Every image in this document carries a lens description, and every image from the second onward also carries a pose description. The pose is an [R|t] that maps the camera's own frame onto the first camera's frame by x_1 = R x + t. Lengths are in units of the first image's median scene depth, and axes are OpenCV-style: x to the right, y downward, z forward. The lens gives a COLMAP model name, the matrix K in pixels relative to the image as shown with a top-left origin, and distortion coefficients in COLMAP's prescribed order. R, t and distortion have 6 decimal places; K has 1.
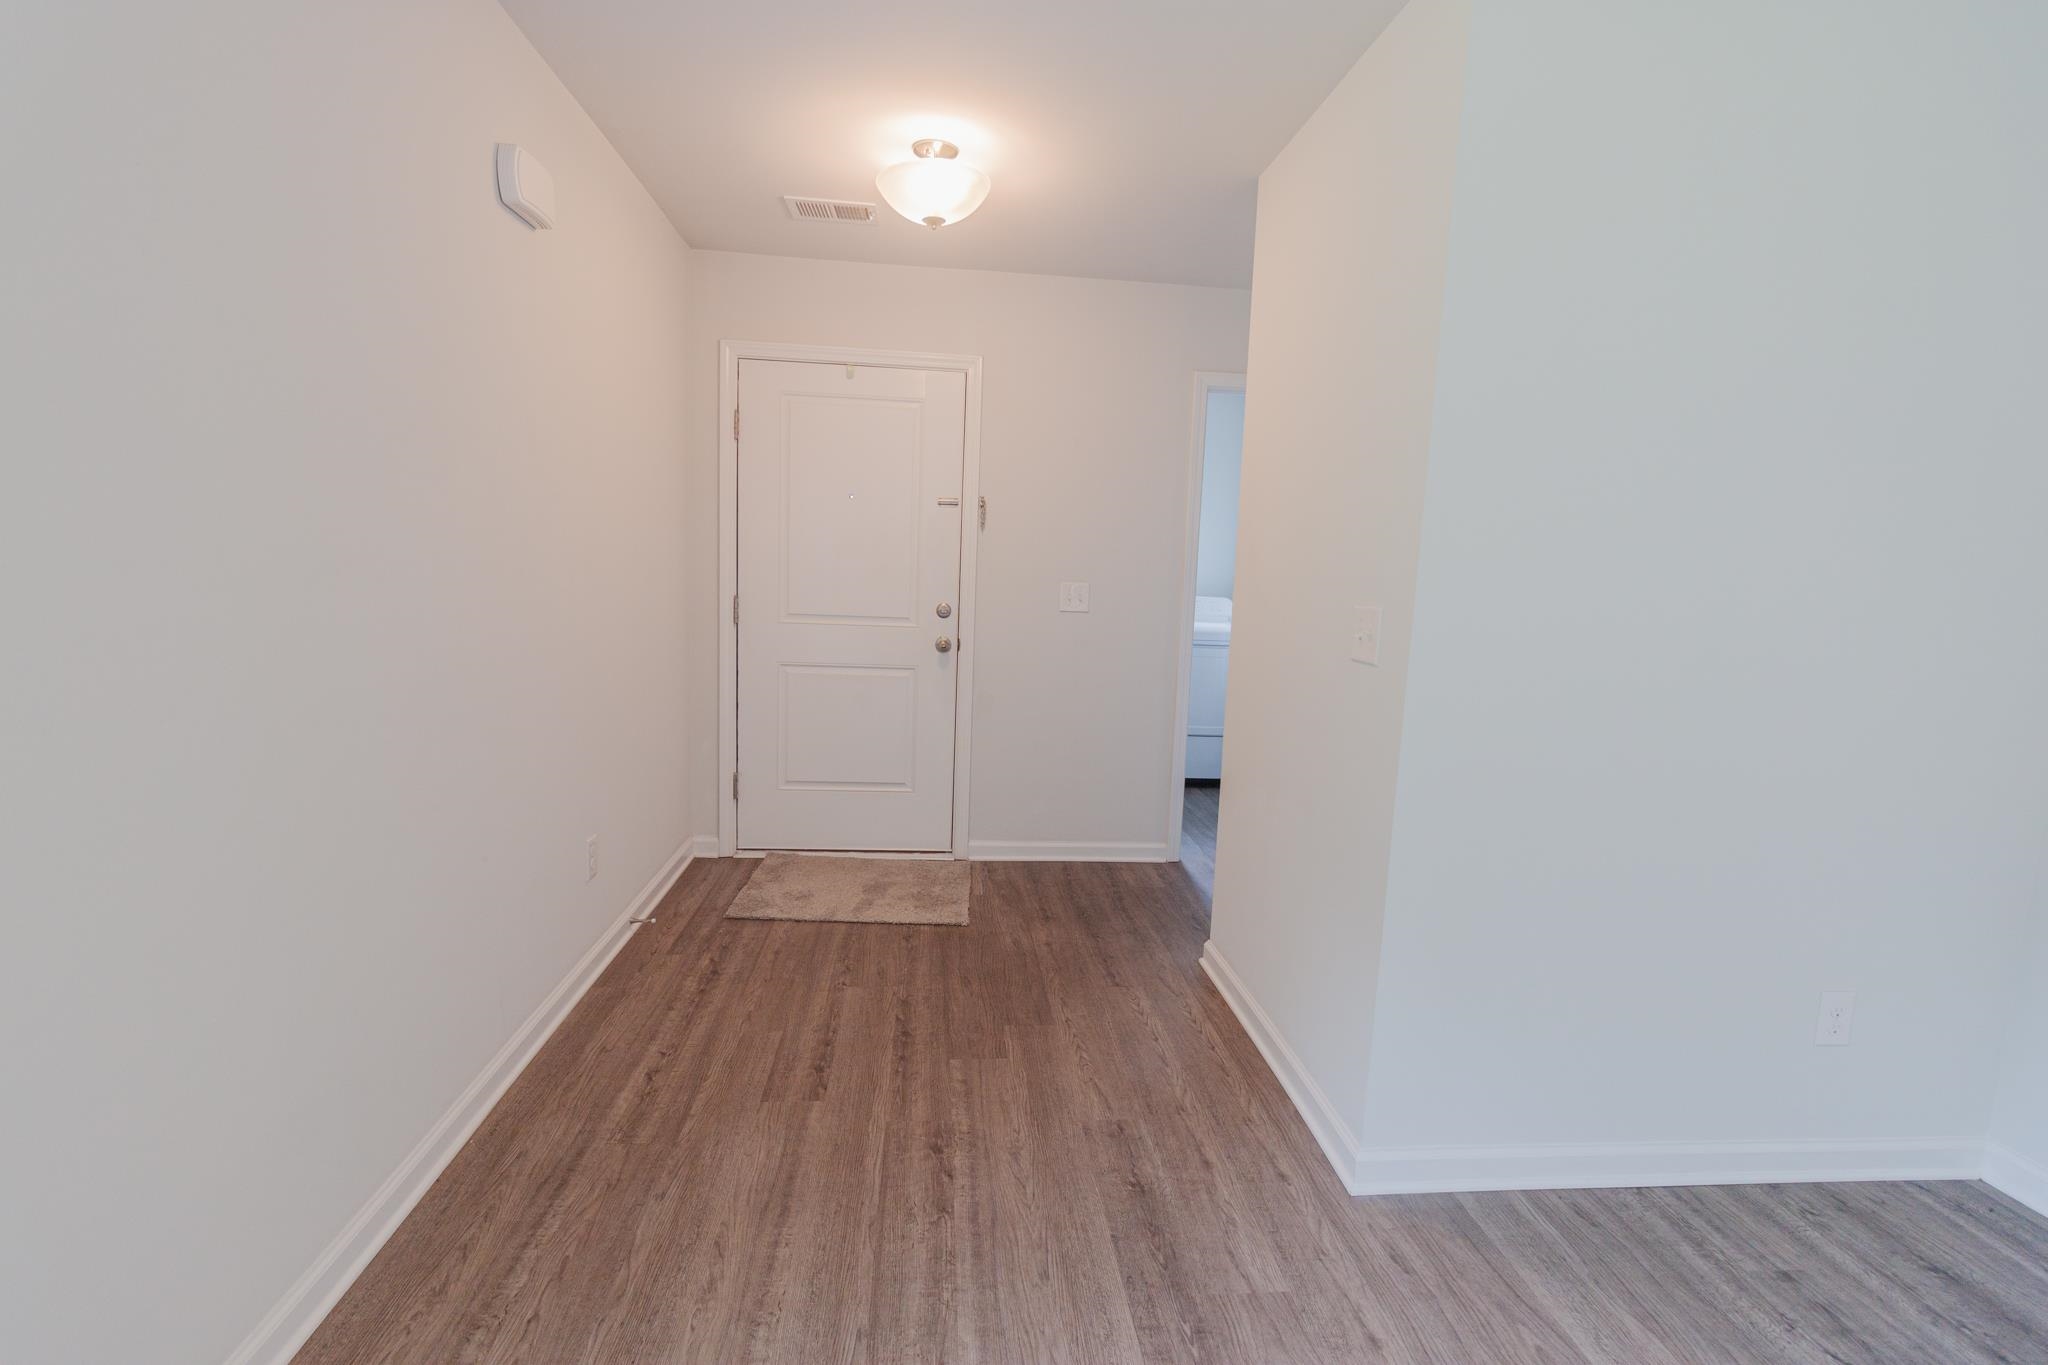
lens RADIAL K [[949.8, 0, 1018.7], [0, 949.8, 684.5], [0, 0, 1]] dist [0.001618, 0.000755]
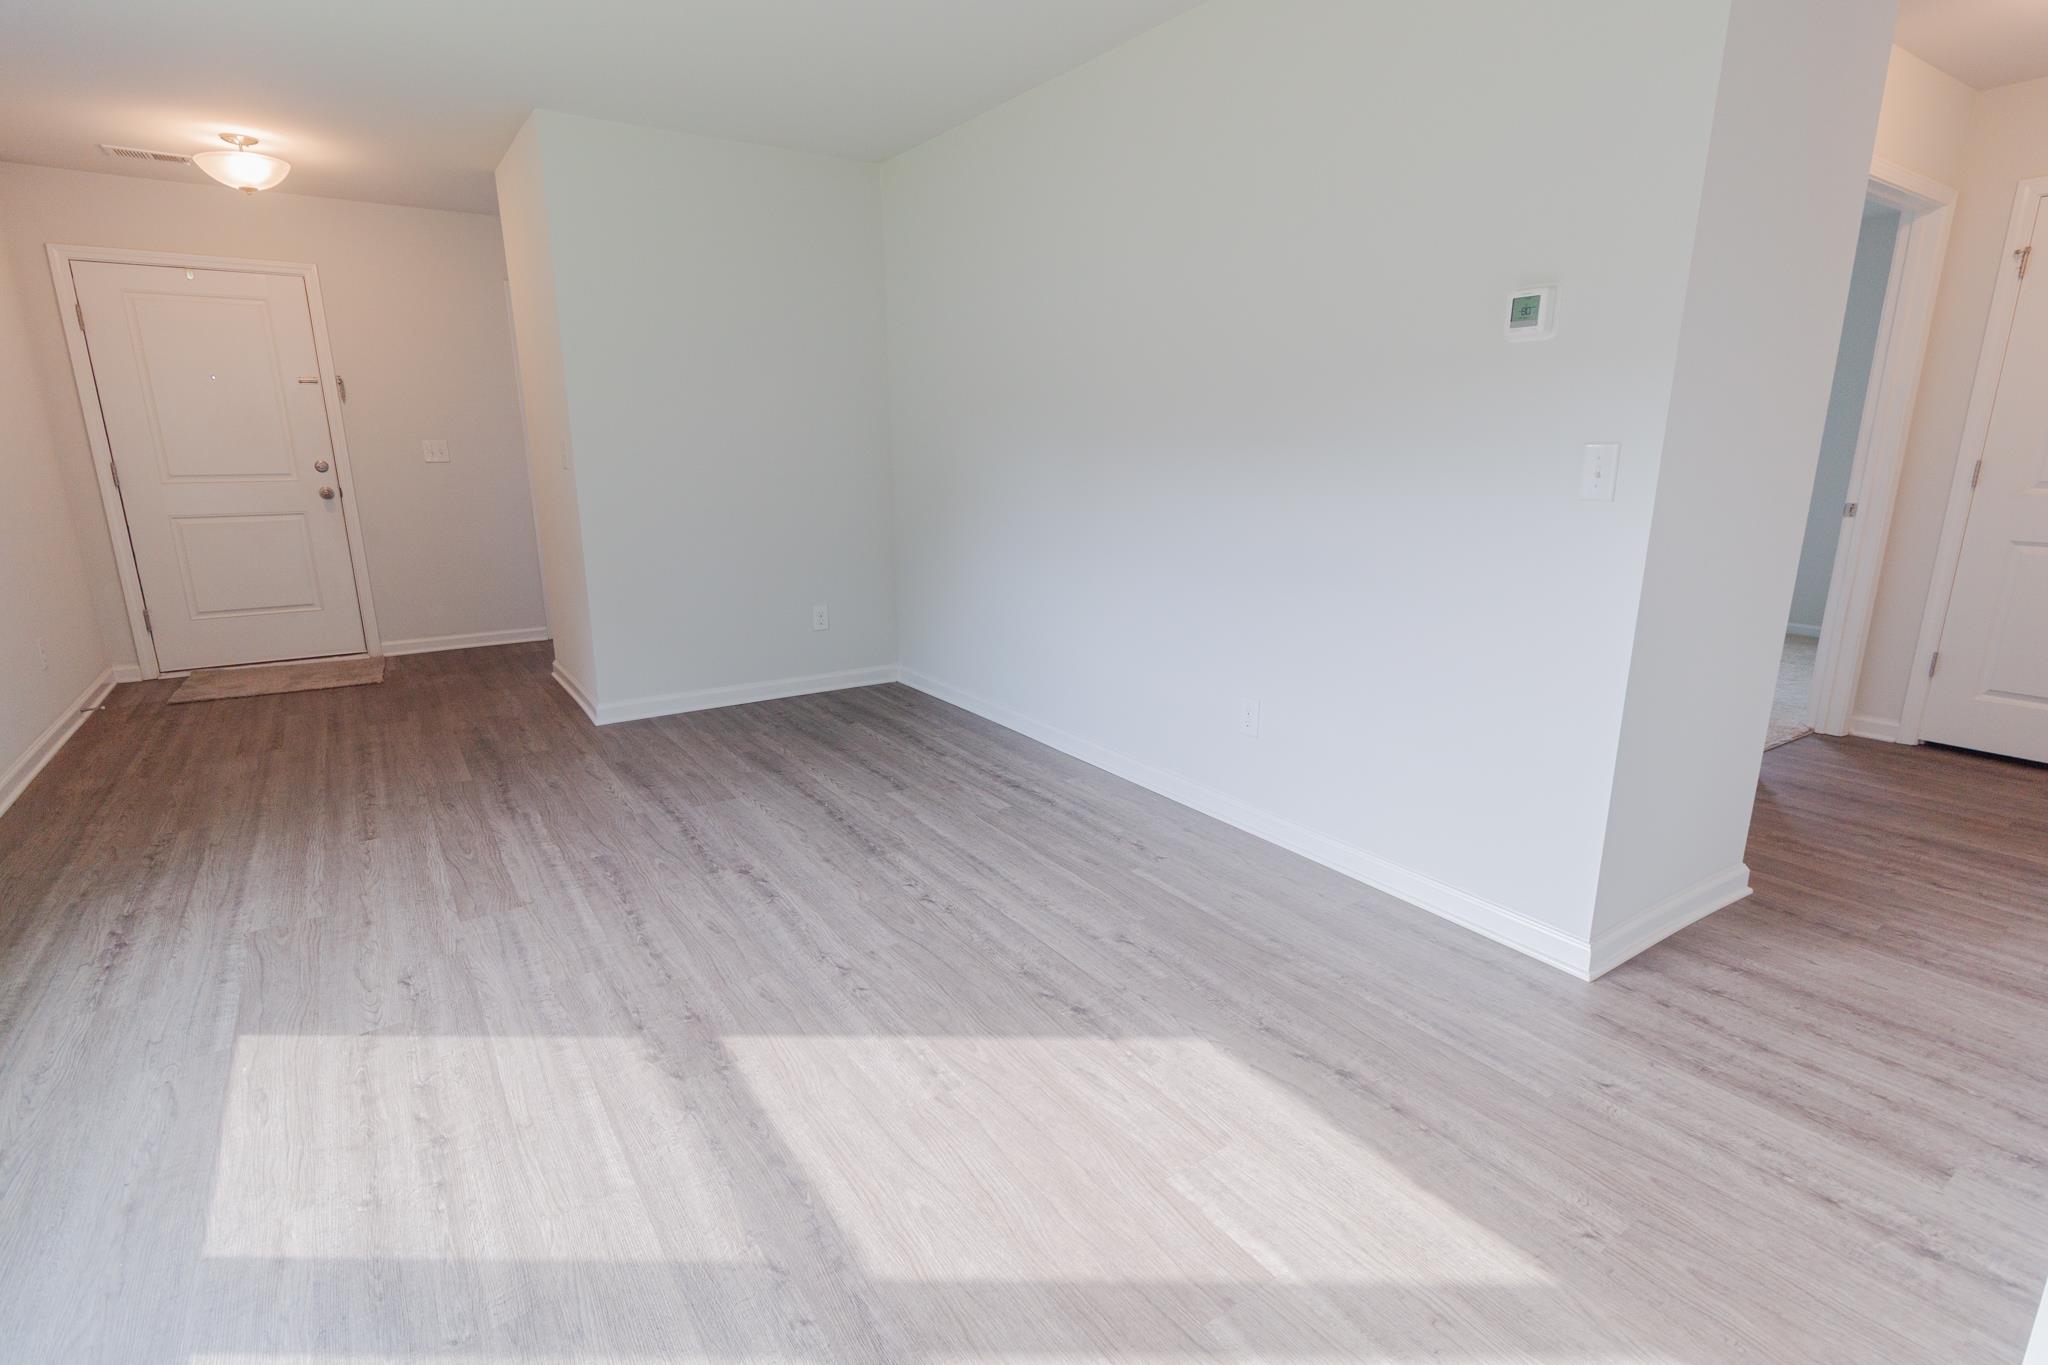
lens RADIAL K [[1003.1, 0, 1036.6], [0, 1003.1, 688.7], [0, 0, 1]] dist [0.001938, 0.000802]
pose [[0.873696, -0.157053, 0.460424, 0.140537], [0.095525, 0.983414, 0.154179, 0.151584], [-0.477002, -0.090724, 0.874207, -1.026070]]
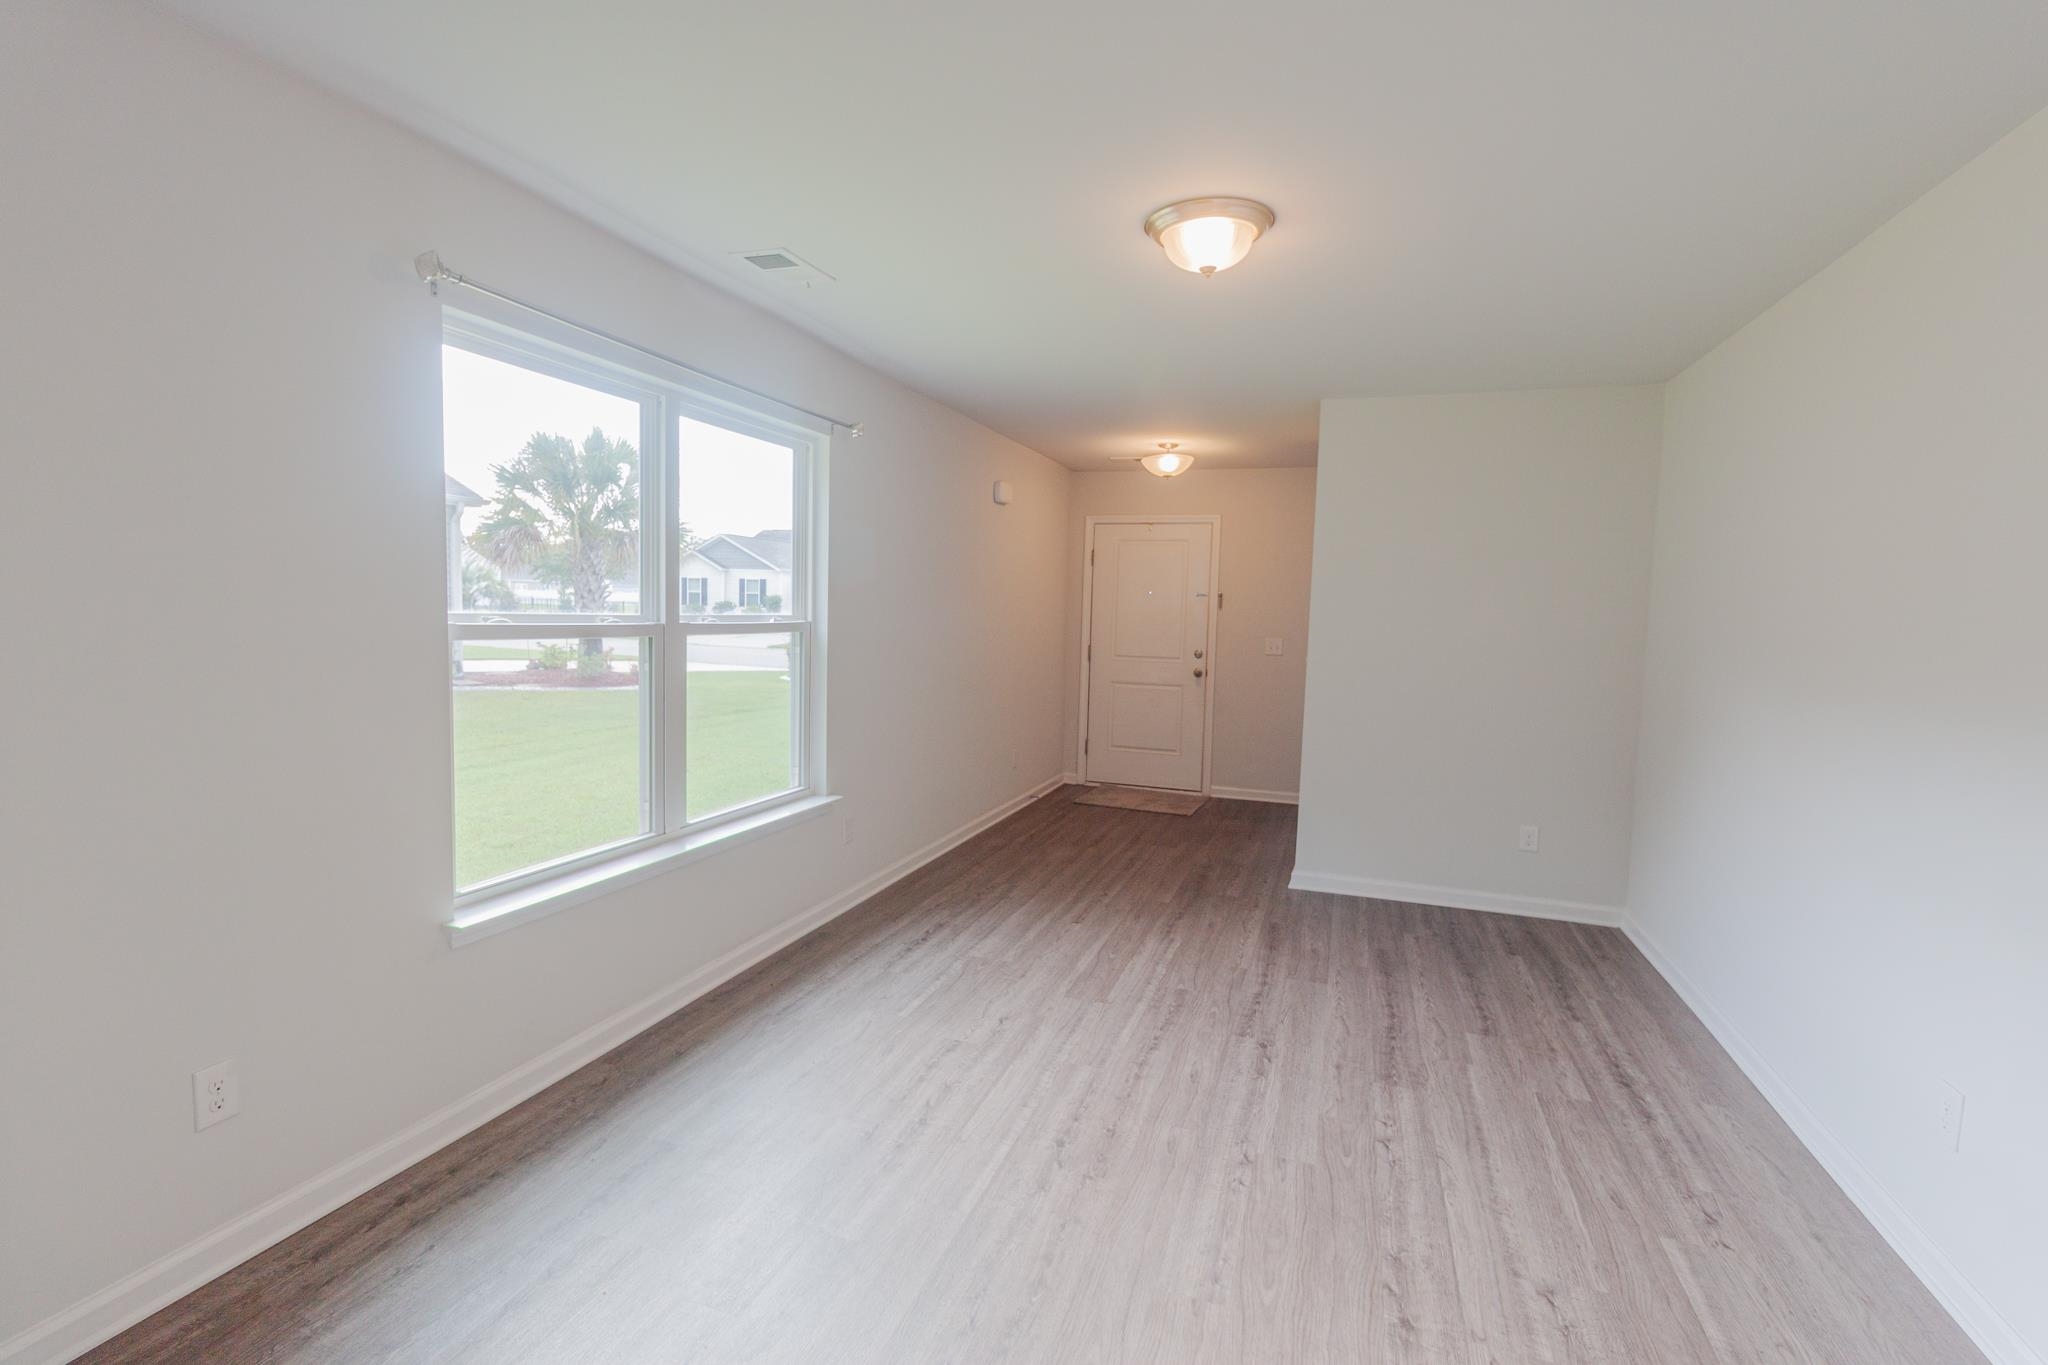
lens RADIAL K [[949.8, 0, 1018.7], [0, 949.8, 684.5], [0, 0, 1]] dist [0.001618, 0.000755]
pose [[0.908189, 0.019157, -0.418123, 0.535373], [-0.042866, 0.997957, -0.047384, 0.116802], [0.416360, 0.060957, 0.907154, -1.129950]]
